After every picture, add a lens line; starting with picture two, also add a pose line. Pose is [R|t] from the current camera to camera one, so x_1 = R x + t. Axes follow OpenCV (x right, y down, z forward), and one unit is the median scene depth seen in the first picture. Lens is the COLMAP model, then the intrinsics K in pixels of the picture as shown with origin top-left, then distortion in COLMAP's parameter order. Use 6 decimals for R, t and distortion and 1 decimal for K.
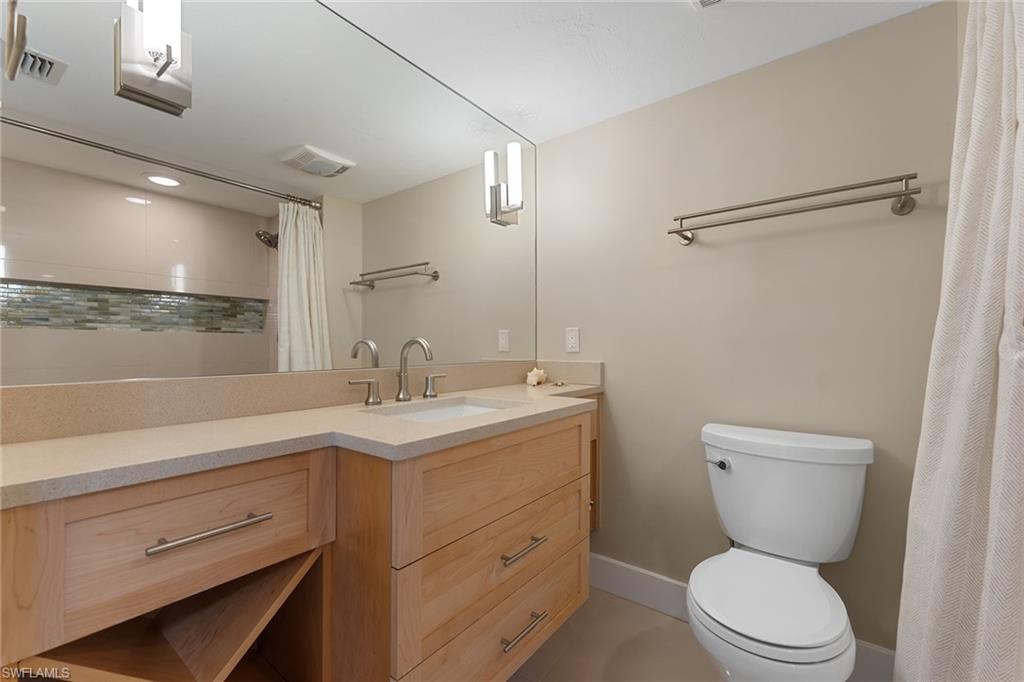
lens RADIAL K [[423.6, 0, 512.0], [0, 423.6, 341.0], [0, 0, 1]] dist [-0.000034, -0.000070]
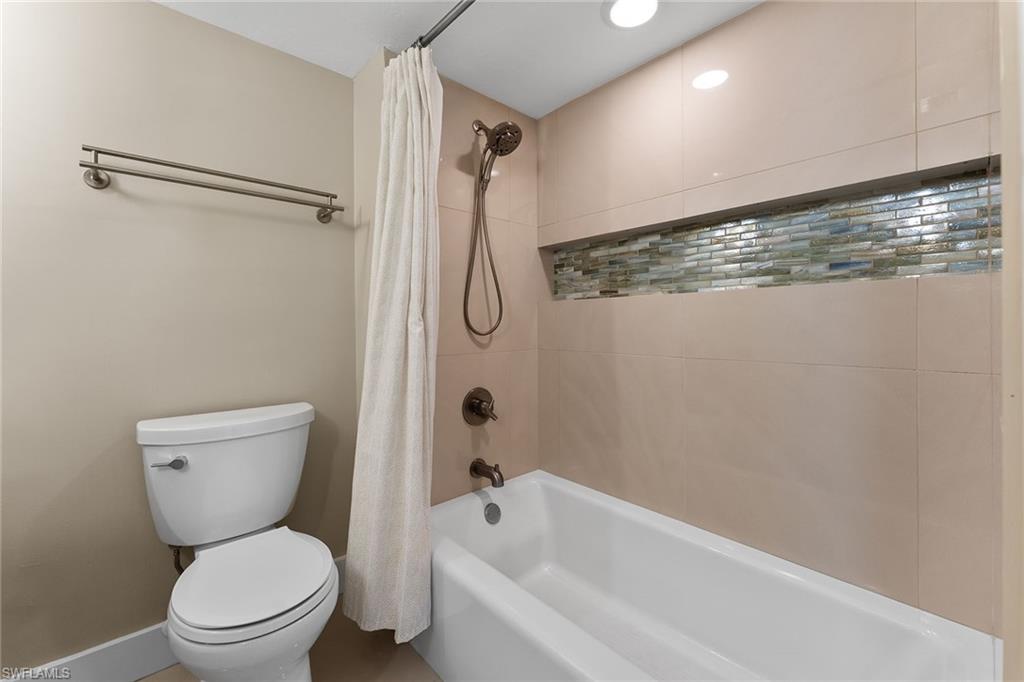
lens RADIAL K [[428.7, 0, 514.1], [0, 428.7, 320.7], [0, 0, 1]] dist [0.000480, 0.000087]
pose [[0.184758, 0.011404, 0.982718, -0.247744], [-0.009396, 0.999907, -0.009837, 0.007500], [-0.982739, -0.007416, 0.184848, 0.189829]]
